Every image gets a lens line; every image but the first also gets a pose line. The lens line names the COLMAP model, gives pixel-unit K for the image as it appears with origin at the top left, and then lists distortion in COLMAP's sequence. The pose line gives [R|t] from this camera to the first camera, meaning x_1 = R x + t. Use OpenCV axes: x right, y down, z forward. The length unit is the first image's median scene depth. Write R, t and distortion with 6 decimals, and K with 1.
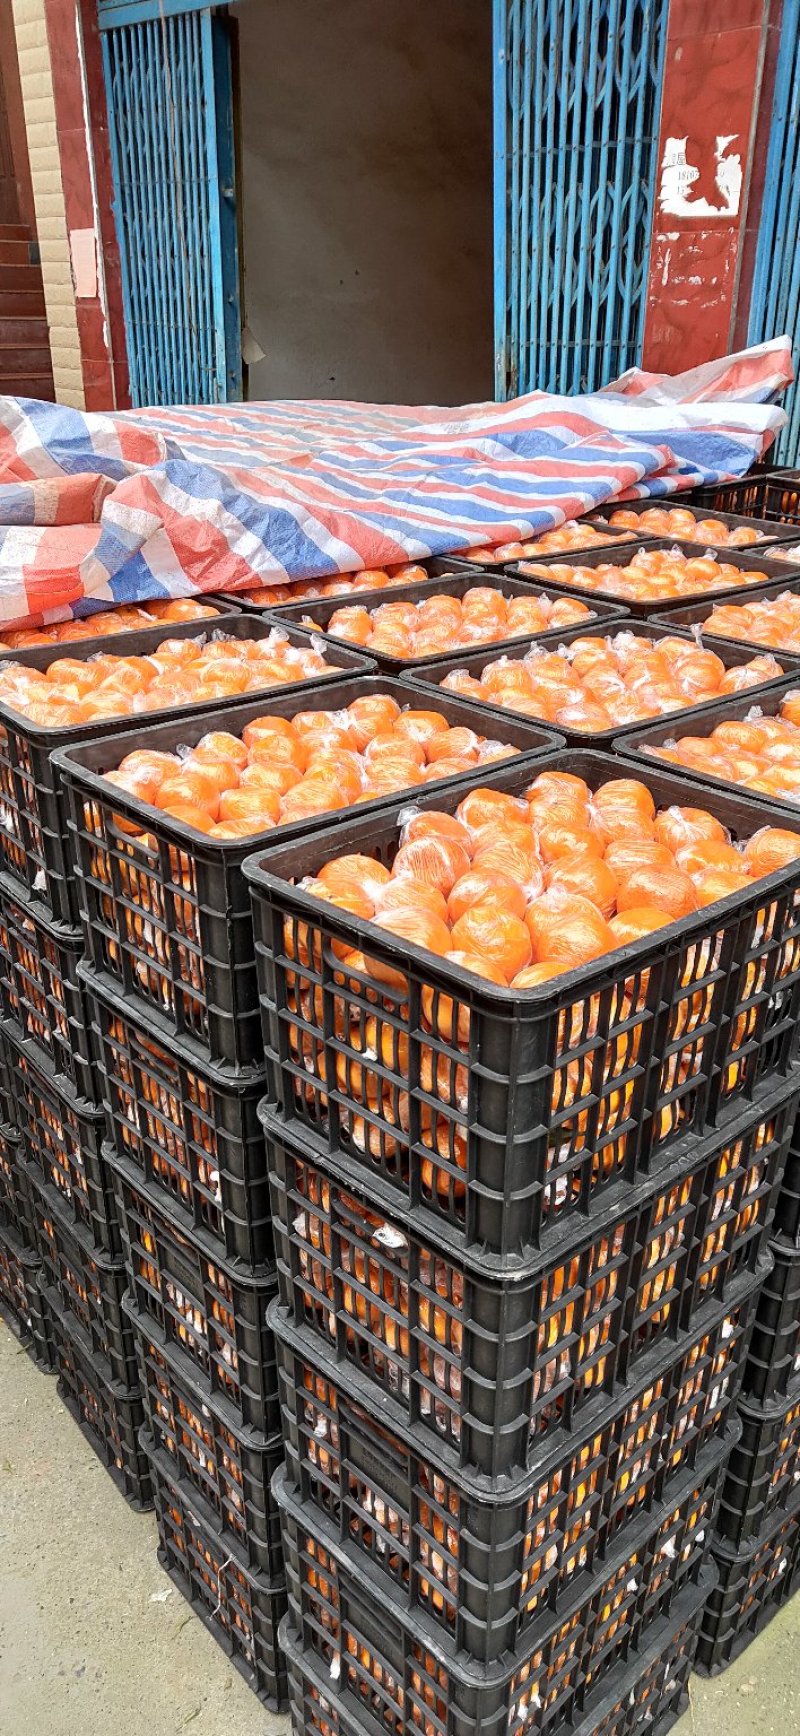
lens RADIAL K [[1259.0, 0, 398.6], [0, 1259.0, 910.1], [0, 0, 1]] dist [-0.035183, 0.053133]
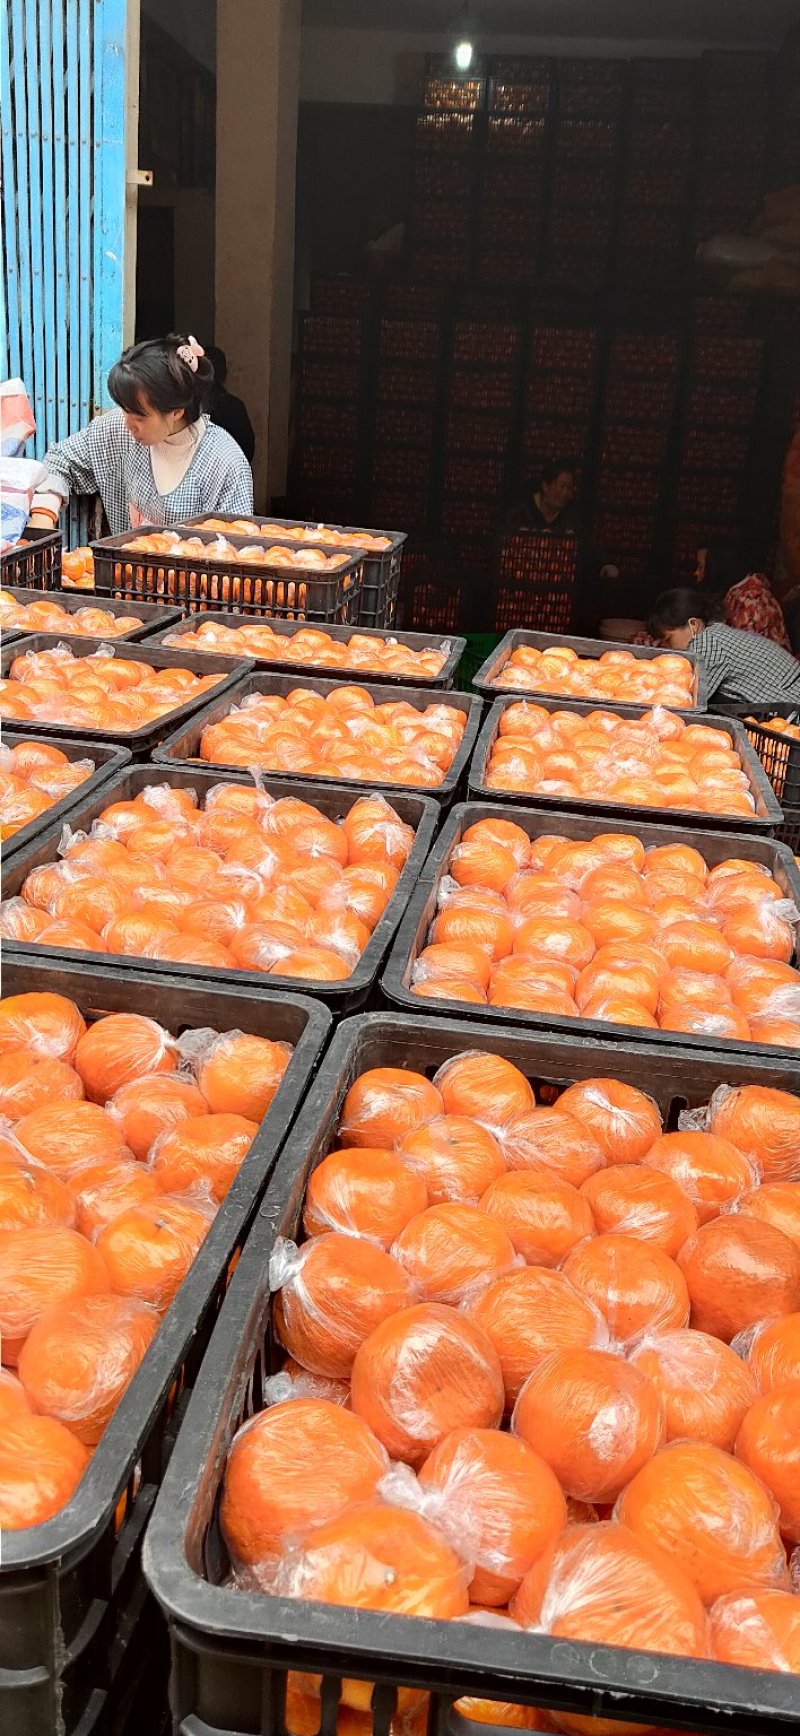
lens RADIAL K [[1259.0, 0, 398.6], [0, 1259.0, 910.1], [0, 0, 1]] dist [-0.035183, 0.053133]
pose [[0.767452, -0.210779, 0.605466, -0.160742], [0.229758, 0.972103, 0.047188, -0.155883], [-0.598522, 0.102897, 0.794471, 0.362382]]
